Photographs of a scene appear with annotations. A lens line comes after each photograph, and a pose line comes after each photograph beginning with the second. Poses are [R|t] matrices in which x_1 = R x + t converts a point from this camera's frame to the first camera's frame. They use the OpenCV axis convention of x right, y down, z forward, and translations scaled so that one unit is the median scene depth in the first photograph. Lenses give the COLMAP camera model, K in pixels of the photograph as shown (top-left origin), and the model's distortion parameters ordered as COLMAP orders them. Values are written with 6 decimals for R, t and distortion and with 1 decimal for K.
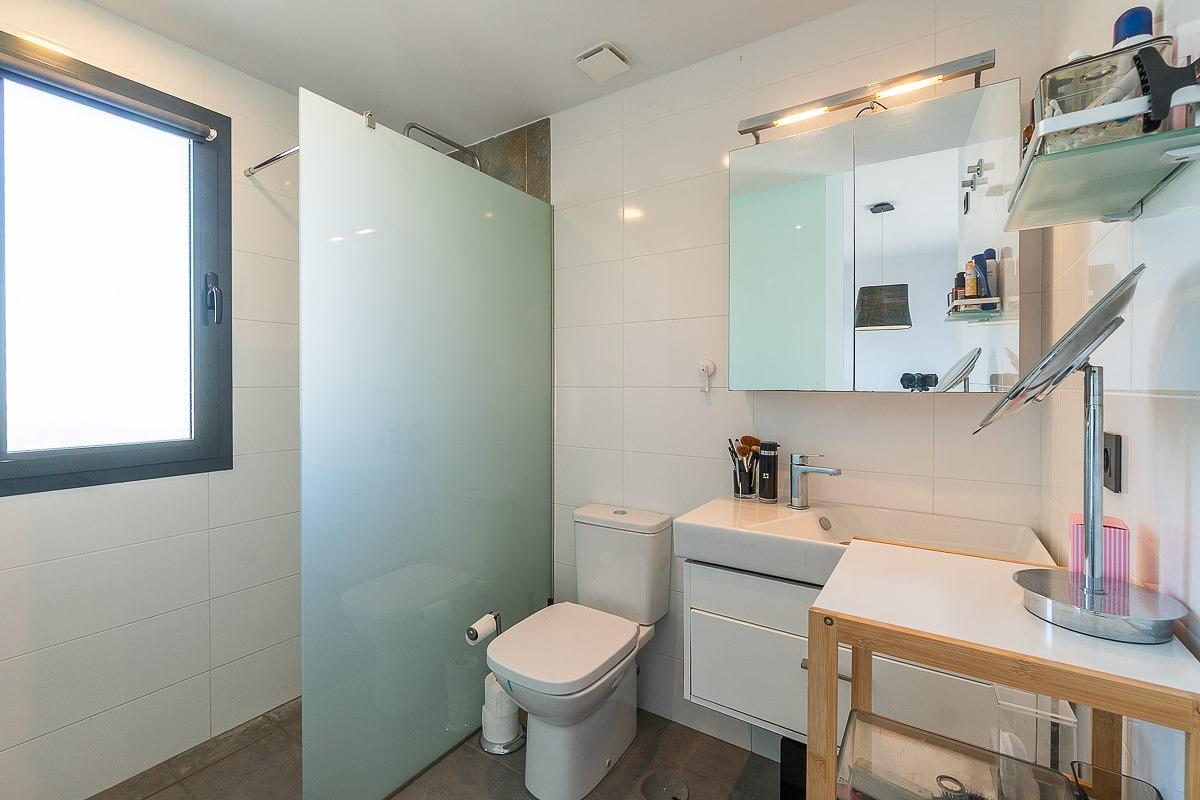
lens RADIAL K [[521.0, 0, 595.8], [0, 521.0, 393.9], [0, 0, 1]] dist [-0.006996, 0.000742]
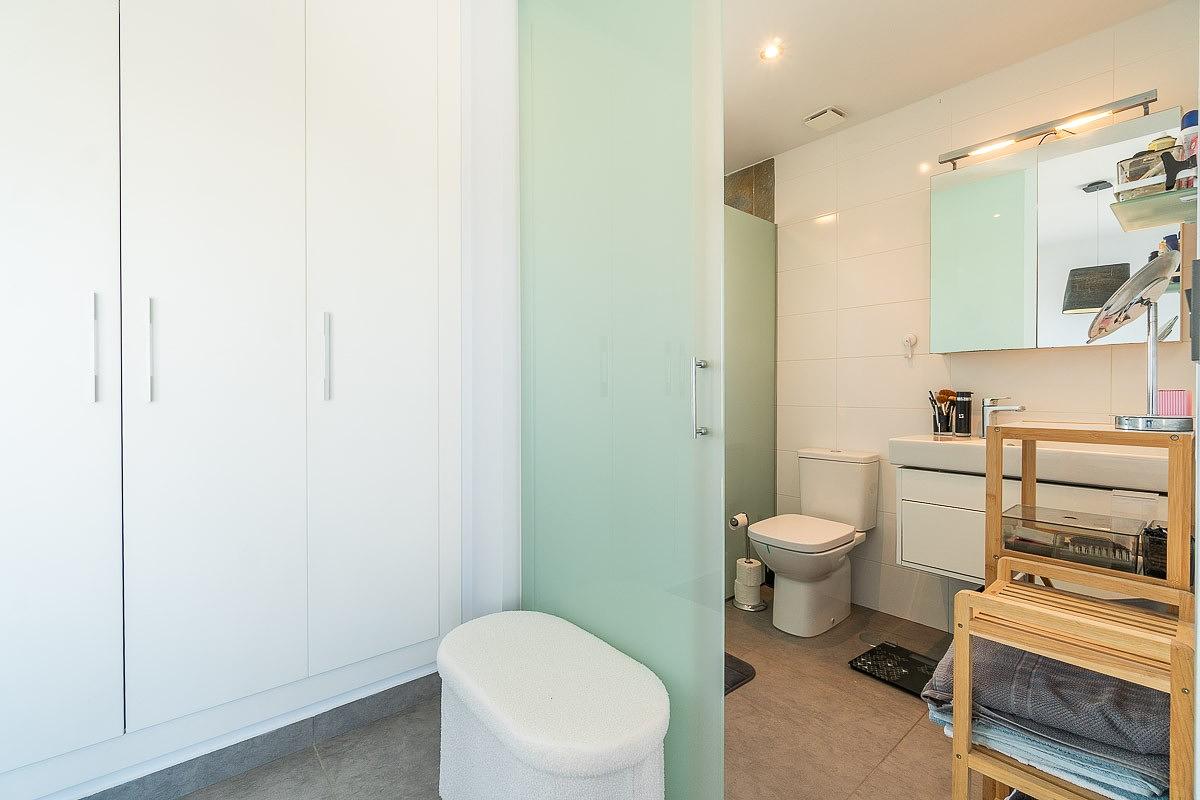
lens RADIAL K [[521.0, 0, 602.8], [0, 521.0, 402.6], [0, 0, 1]] dist [-0.006996, 0.000742]
pose [[0.959901, 0.001416, -0.280337, -0.175302], [0.000413, 0.999979, 0.006465, 0.107852], [0.280341, -0.006322, 0.959880, -0.514803]]
